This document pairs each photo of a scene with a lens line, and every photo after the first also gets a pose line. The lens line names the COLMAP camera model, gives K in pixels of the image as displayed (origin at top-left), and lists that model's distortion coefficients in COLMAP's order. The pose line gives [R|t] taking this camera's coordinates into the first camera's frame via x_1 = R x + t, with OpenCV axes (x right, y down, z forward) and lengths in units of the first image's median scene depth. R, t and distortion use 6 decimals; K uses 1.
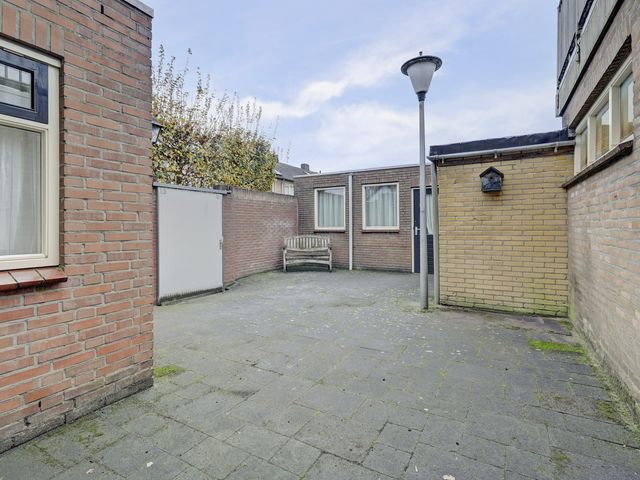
lens RADIAL K [[320.5, 0, 320.0], [0, 320.5, 240.0], [0, 0, 1]] dist [0.000533, -0.000160]
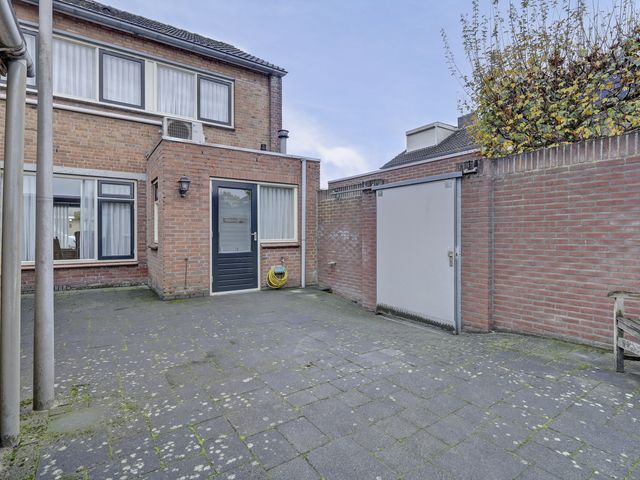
lens RADIAL K [[331.6, 0, 322.9], [0, 331.6, 236.0], [0, 0, 1]] dist [-0.003021, -0.000155]
pose [[-0.422851, 0.014619, -0.906081, 0.326941], [-0.034910, 0.998865, 0.032408, -0.035611], [0.905527, 0.045335, -0.421861, 0.868134]]
